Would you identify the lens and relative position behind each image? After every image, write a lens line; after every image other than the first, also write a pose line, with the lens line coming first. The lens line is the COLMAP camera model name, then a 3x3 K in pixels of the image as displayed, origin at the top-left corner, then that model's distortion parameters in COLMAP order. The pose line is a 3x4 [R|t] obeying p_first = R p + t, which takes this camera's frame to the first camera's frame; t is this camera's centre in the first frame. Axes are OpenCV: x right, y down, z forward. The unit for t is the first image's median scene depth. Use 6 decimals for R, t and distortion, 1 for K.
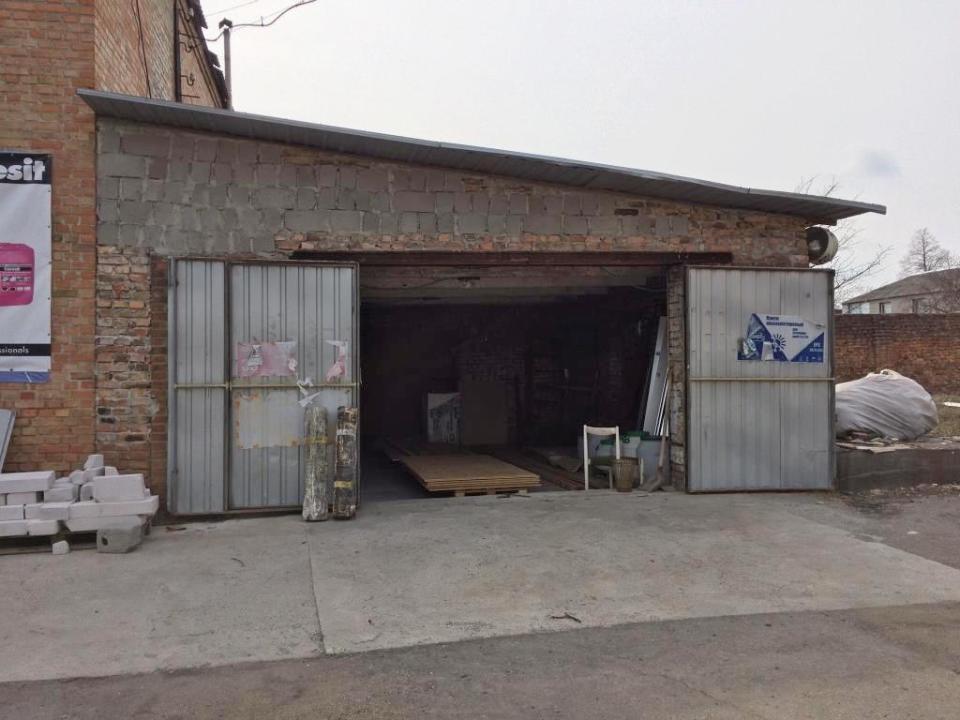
lens RADIAL K [[813.3, 0, 481.4], [0, 813.3, 361.2], [0, 0, 1]] dist [0.054445, -0.002476]
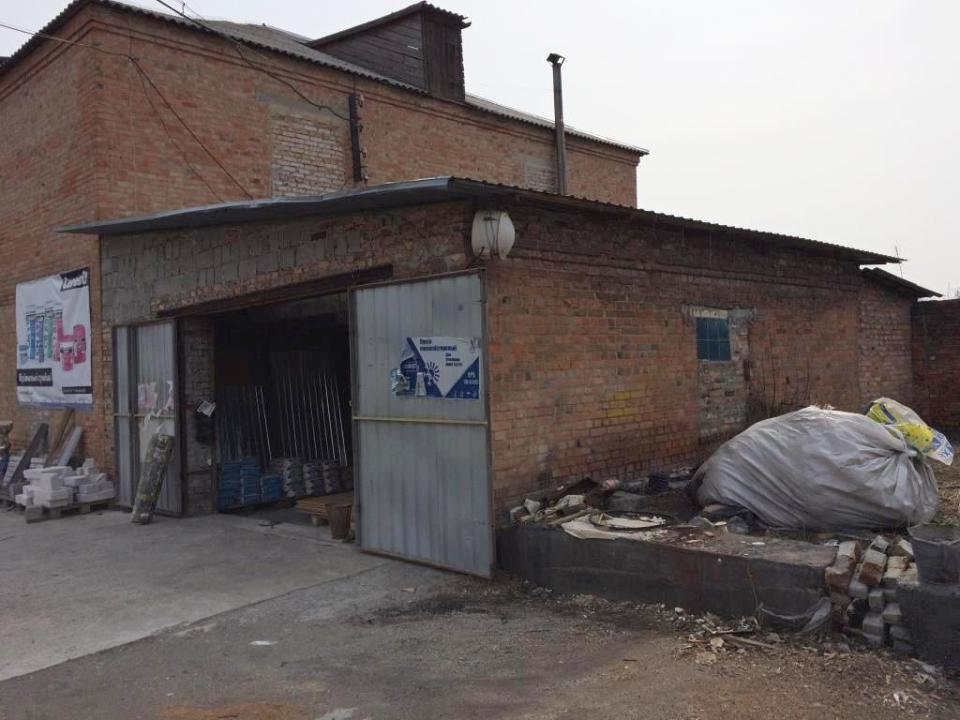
lens RADIAL K [[813.3, 0, 481.1], [0, 813.3, 355.1], [0, 0, 1]] dist [0.054445, -0.002476]
pose [[0.571158, -0.031170, -0.820248, 1.015683], [0.036104, 0.999266, -0.012833, -0.028085], [0.820046, -0.022285, 0.571864, 0.603645]]
